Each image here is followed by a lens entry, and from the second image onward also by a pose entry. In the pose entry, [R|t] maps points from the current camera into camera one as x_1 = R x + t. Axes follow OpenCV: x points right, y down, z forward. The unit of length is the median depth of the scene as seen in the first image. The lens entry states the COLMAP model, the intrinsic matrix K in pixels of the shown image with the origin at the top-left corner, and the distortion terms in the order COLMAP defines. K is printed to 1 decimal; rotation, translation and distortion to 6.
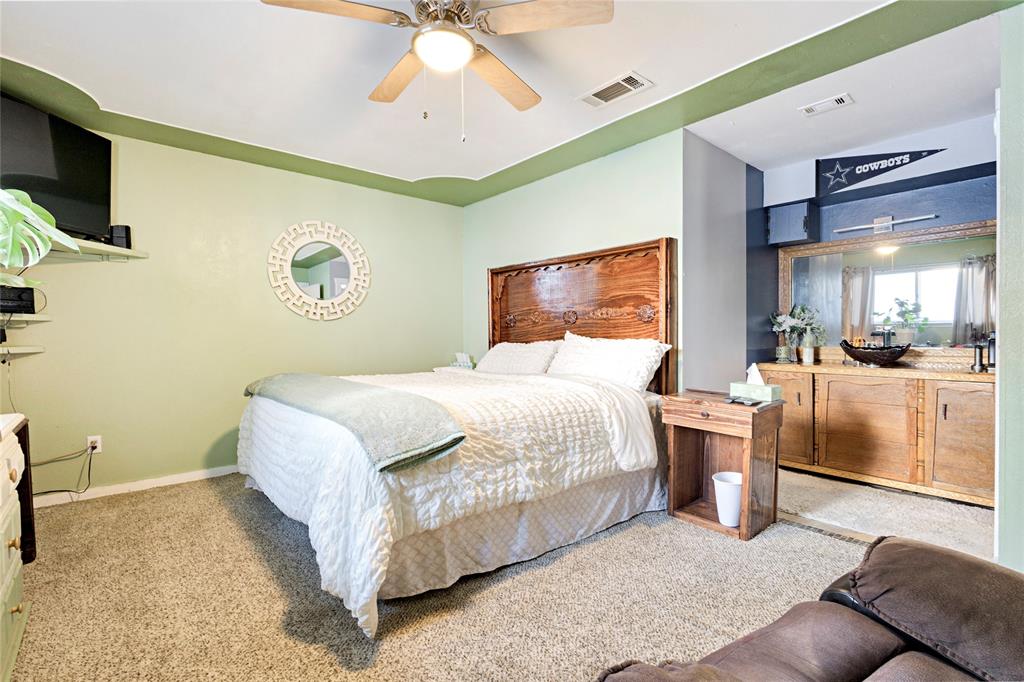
lens RADIAL K [[467.7, 0, 511.3], [0, 467.7, 349.2], [0, 0, 1]] dist [0.001024, 0.000143]
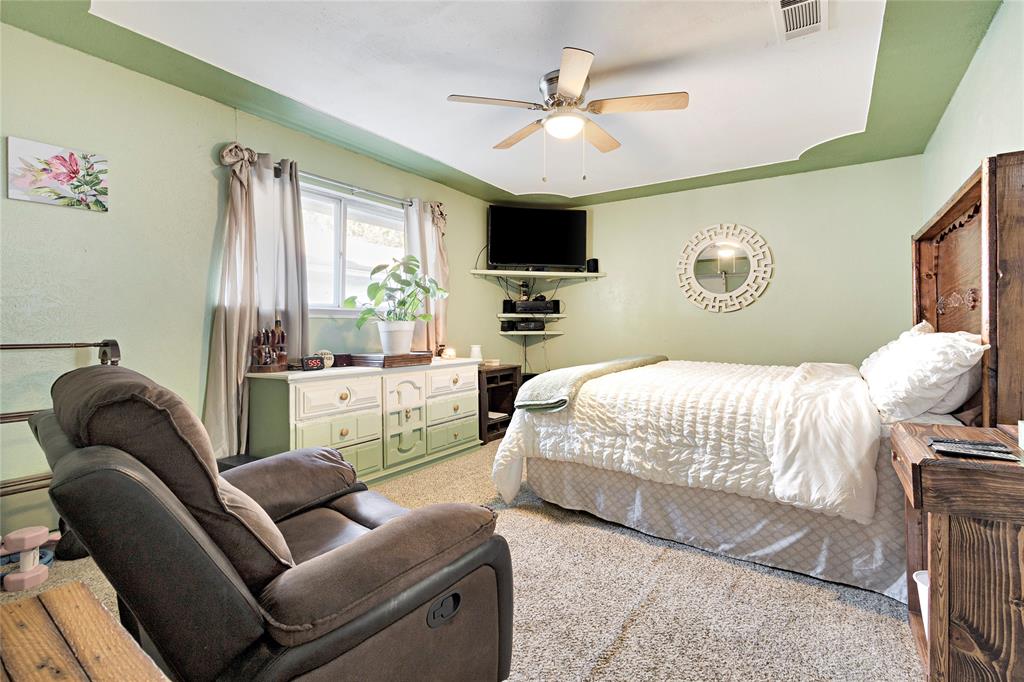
lens RADIAL K [[476.3, 0, 510.5], [0, 476.3, 331.0], [0, 0, 1]] dist [0.001430, 0.000339]
pose [[0.275297, 0.013145, -0.961269, 0.903768], [-0.030884, 0.999511, 0.004823, -0.012518], [0.960863, 0.028360, 0.275568, 0.343924]]
